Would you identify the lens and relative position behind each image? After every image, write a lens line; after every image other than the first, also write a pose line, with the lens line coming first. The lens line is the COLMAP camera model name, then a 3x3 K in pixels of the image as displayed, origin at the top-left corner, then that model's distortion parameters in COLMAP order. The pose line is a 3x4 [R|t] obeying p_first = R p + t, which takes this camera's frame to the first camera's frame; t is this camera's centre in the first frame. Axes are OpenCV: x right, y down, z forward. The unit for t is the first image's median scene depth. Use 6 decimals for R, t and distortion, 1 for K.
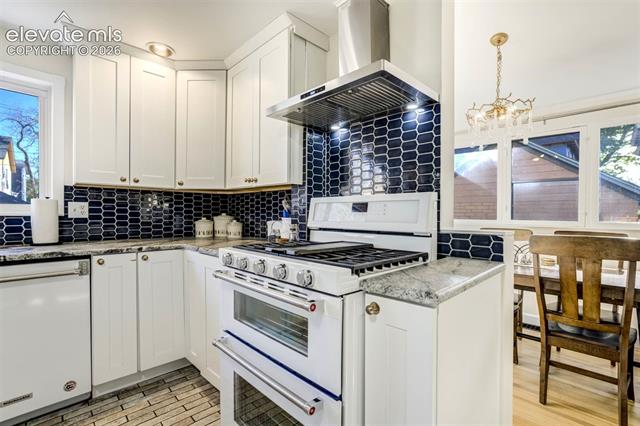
lens RADIAL K [[289.1, 0, 334.7], [0, 289.1, 216.3], [0, 0, 1]] dist [-0.030743, 0.000012]
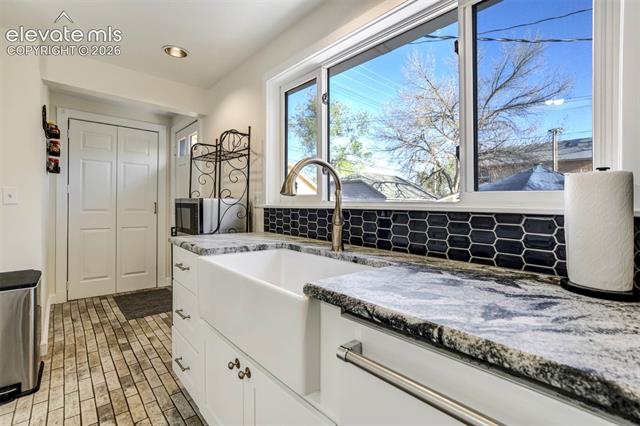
lens RADIAL K [[296.4, 0, 319.1], [0, 296.4, 208.8], [0, 0, 1]] dist [-0.025501, 0.000164]
pose [[-0.067174, 0.007794, -0.997711, -0.634339], [-0.018745, 0.999783, 0.009072, -0.006763], [0.997565, 0.019311, -0.067014, 0.665546]]
